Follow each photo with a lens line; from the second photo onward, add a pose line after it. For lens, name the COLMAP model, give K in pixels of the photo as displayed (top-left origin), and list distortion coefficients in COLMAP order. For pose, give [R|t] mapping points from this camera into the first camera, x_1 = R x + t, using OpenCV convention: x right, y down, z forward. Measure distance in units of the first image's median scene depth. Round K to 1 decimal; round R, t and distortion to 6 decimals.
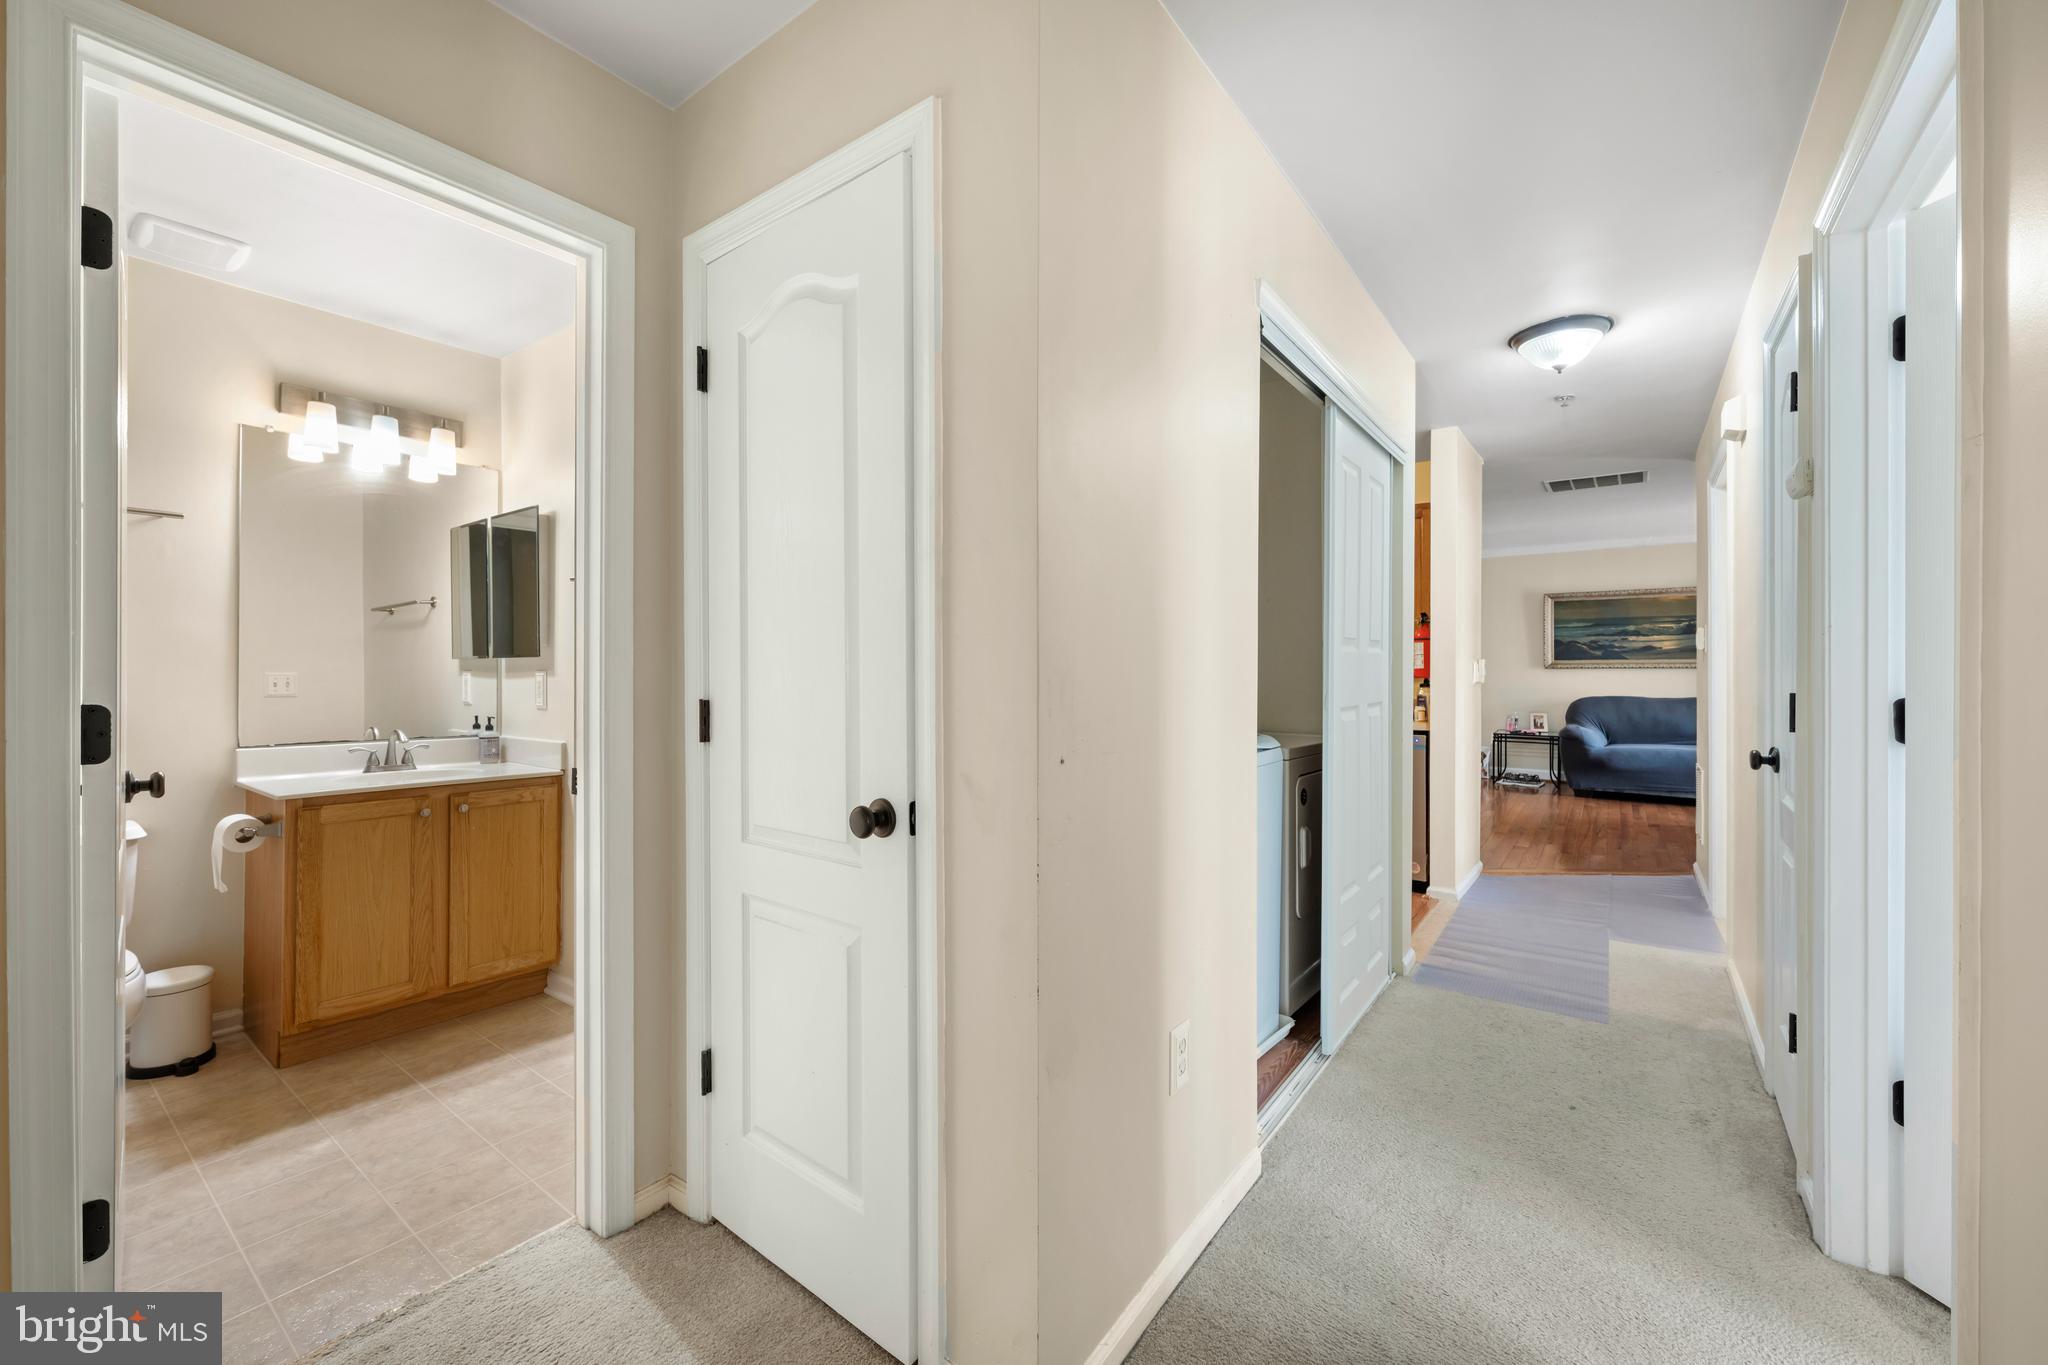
lens RADIAL K [[813.9, 0, 1034.3], [0, 813.9, 672.7], [0, 0, 1]] dist [0.000152, -0.000113]
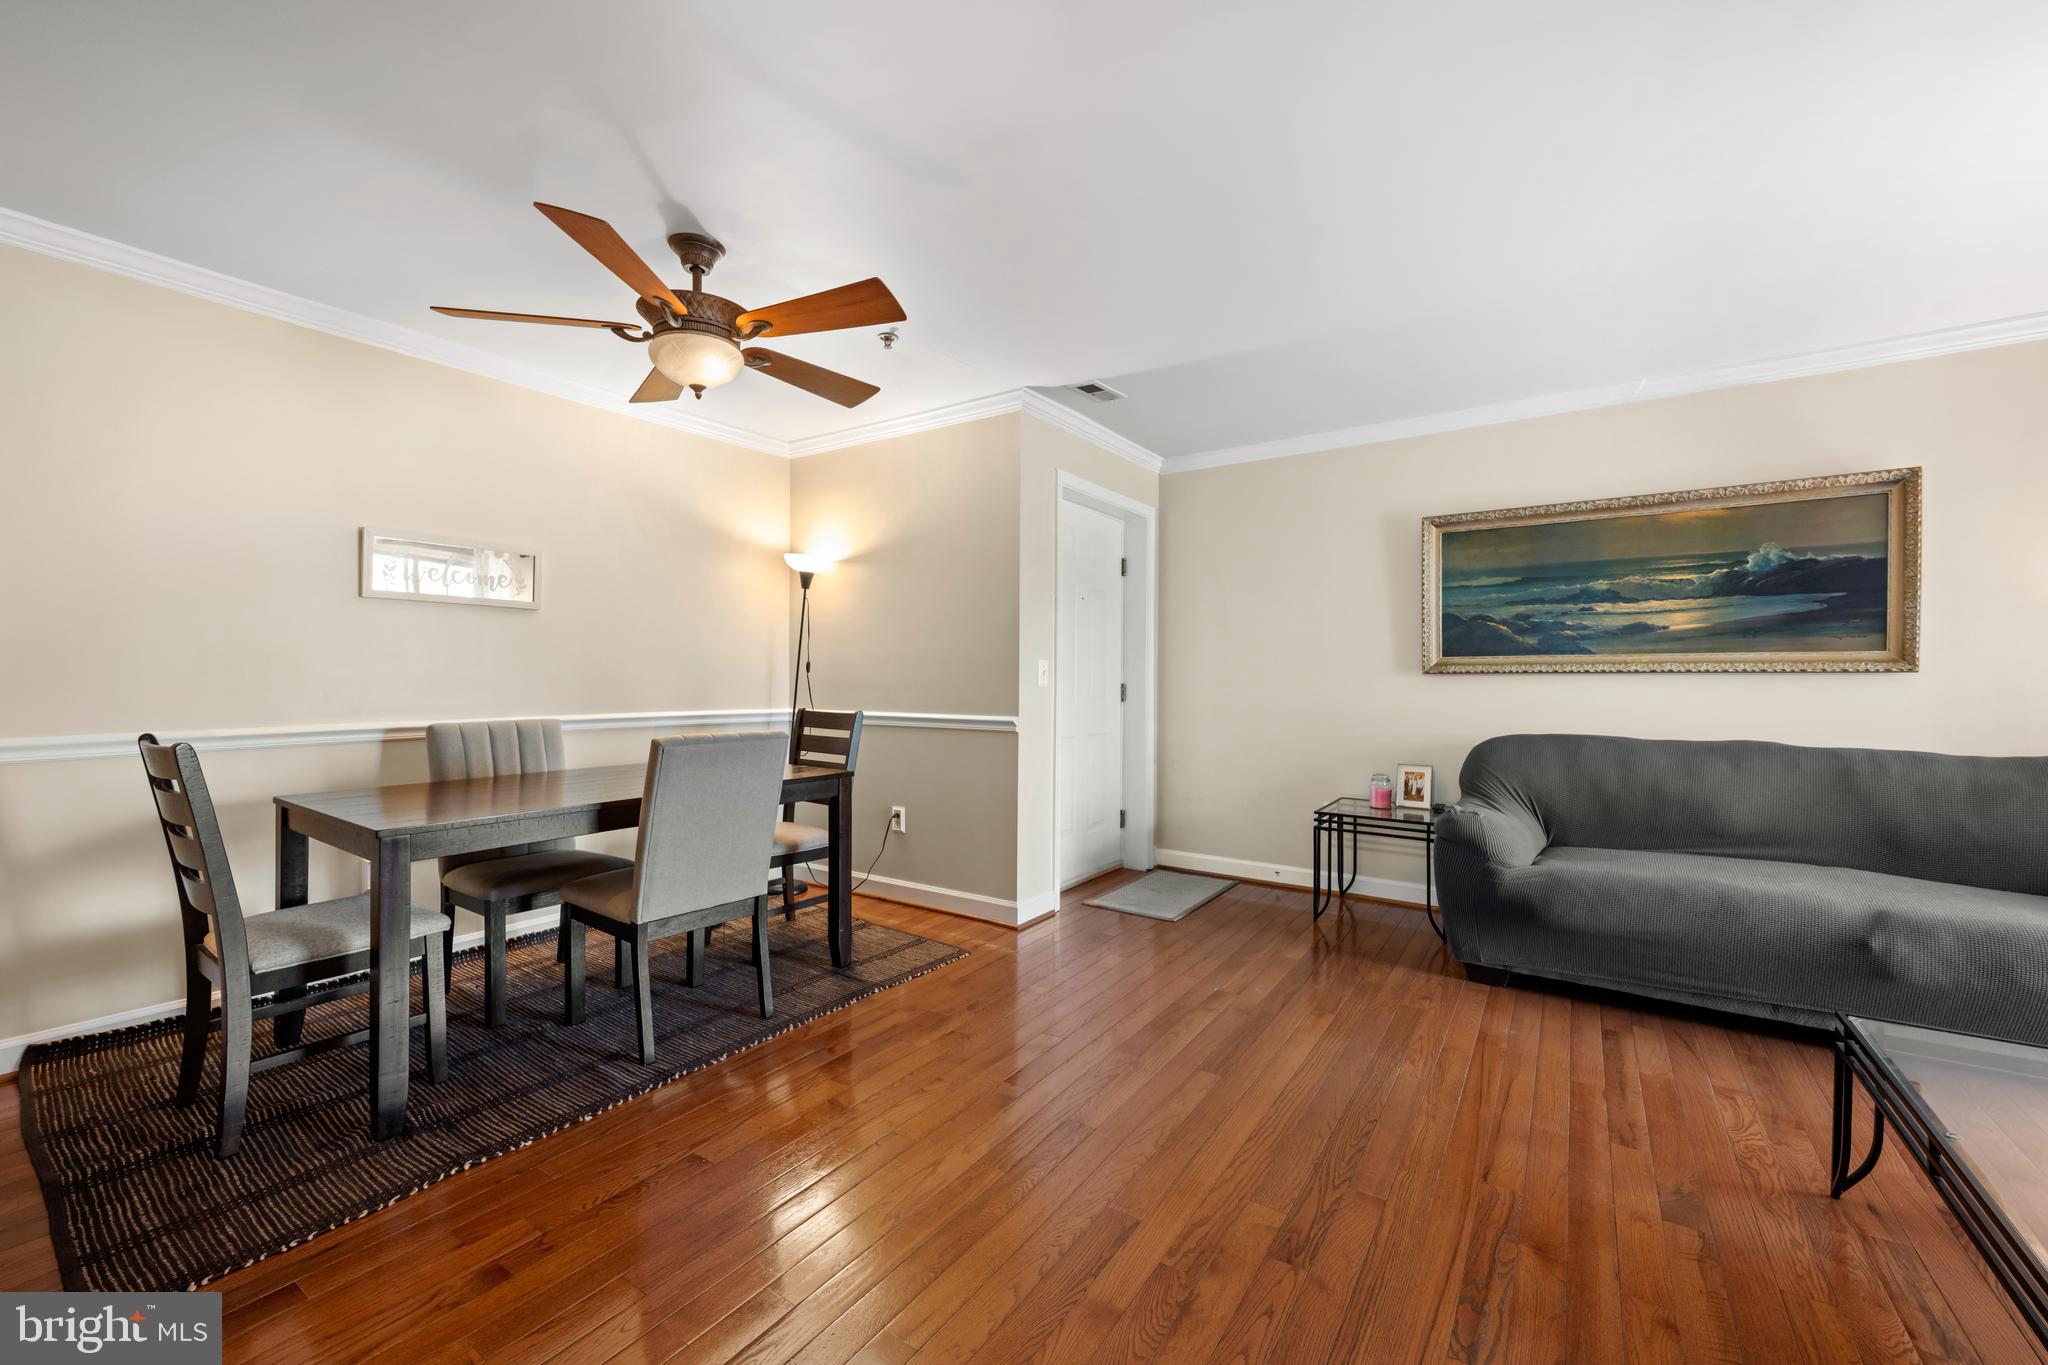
lens RADIAL K [[823.6, 0, 1024.0], [0, 823.6, 682.5], [0, 0, 1]] dist [0.000125, -0.000171]
pose [[0.999674, 0.002417, 0.025429, 0.898438], [-0.002446, 0.999996, 0.001103, 0.000475], [-0.025426, -0.001164, 0.999676, 1.232119]]
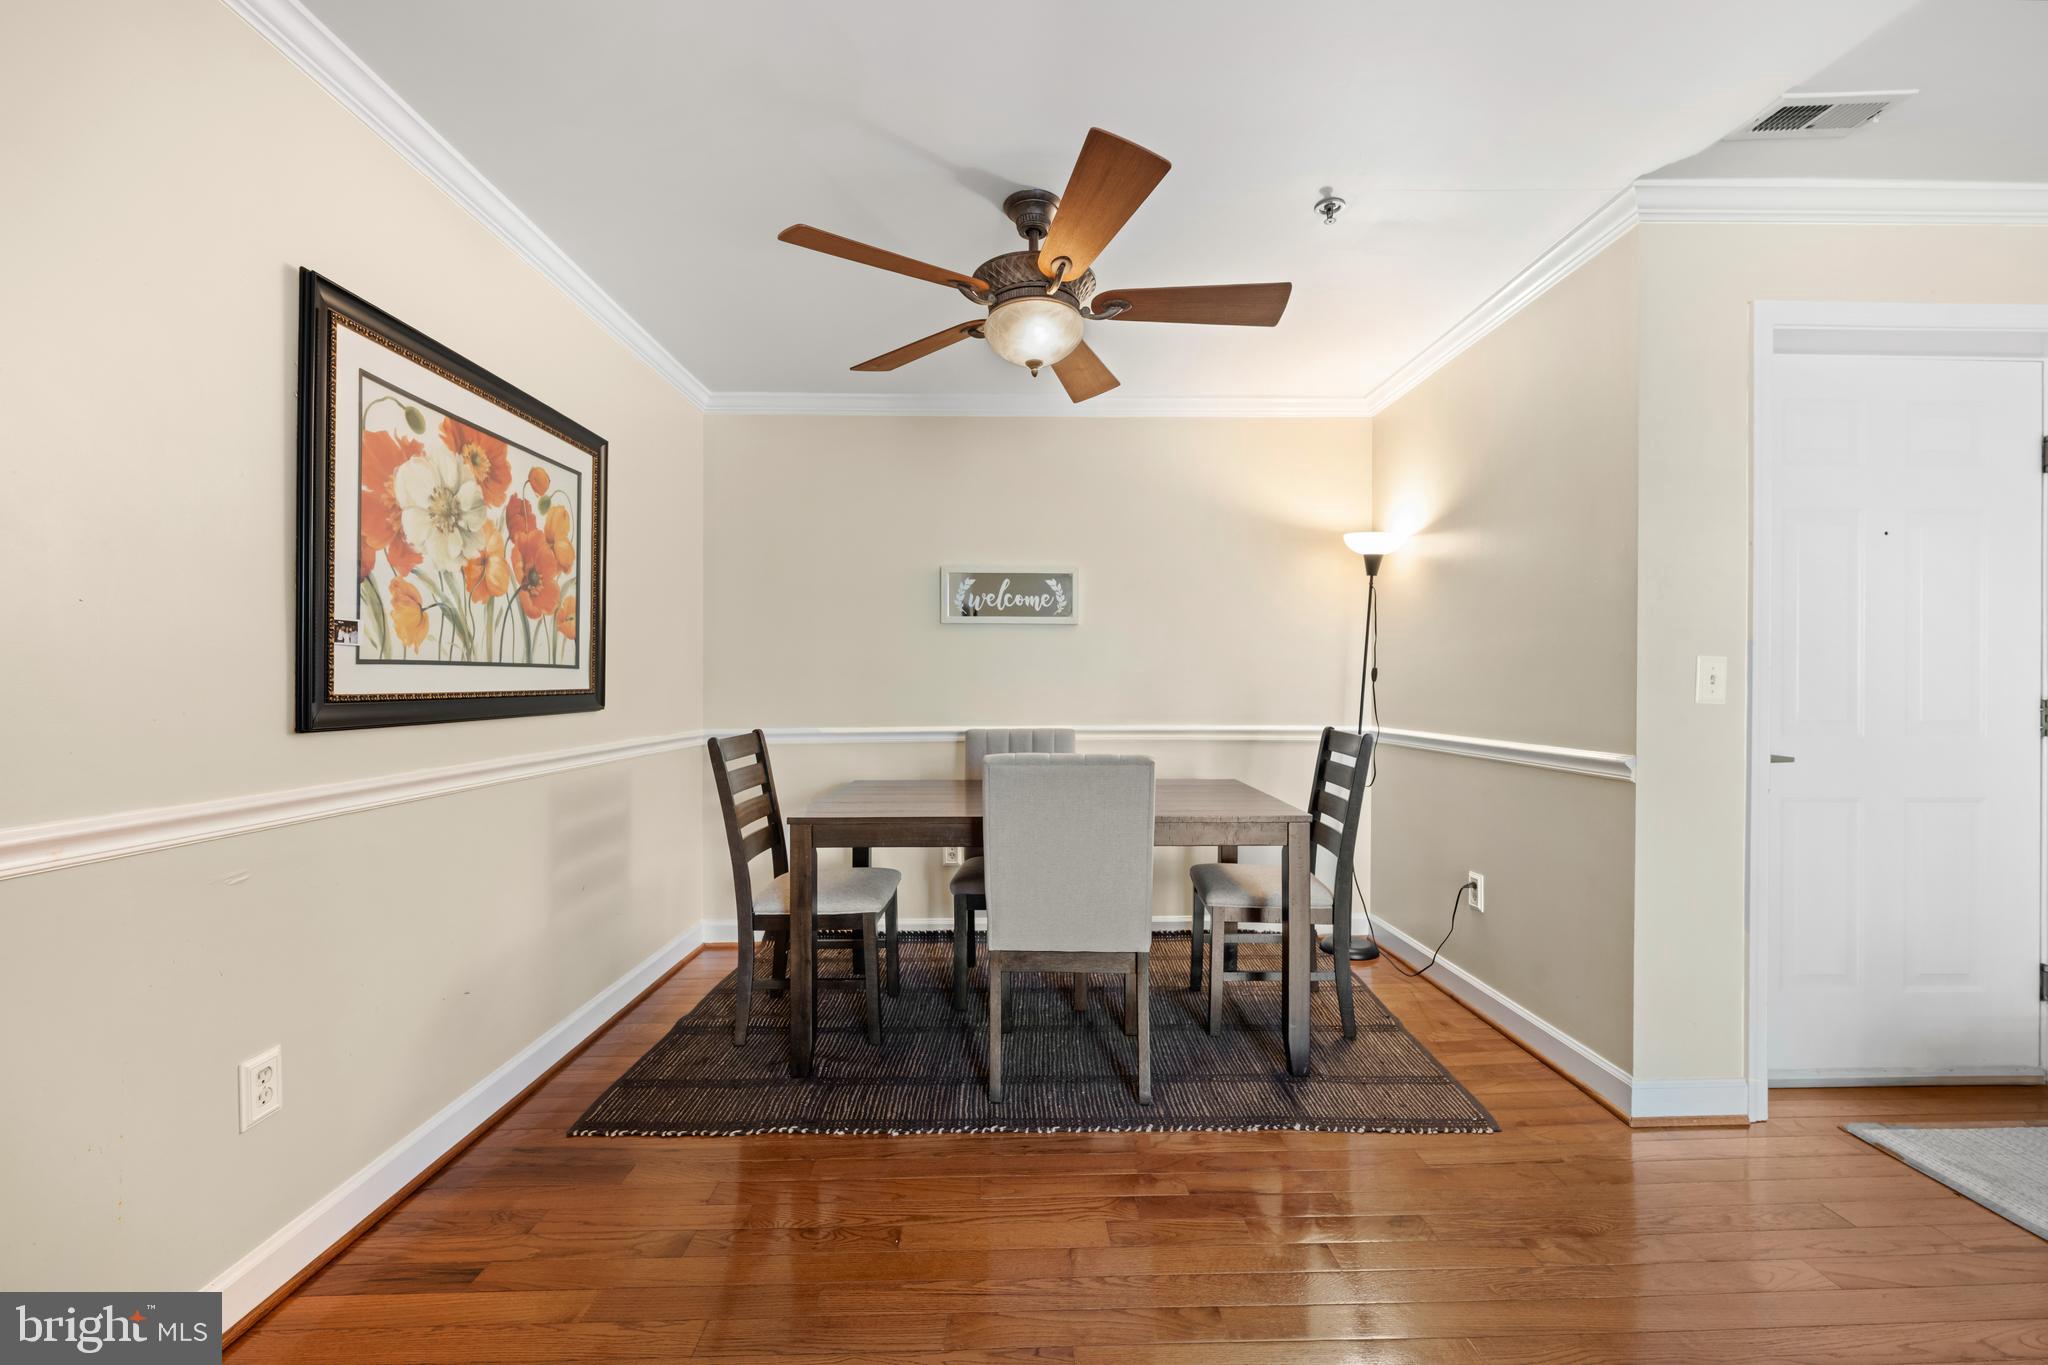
lens RADIAL K [[824.0, 0, 1026.6], [0, 824.0, 687.7], [0, 0, 1]] dist [0.001031, 0.000025]
pose [[0.602468, -0.000126, -0.798143, 1.560716], [-0.002199, 0.999996, -0.001818, -0.007557], [0.798140, 0.002851, 0.602465, 2.154515]]
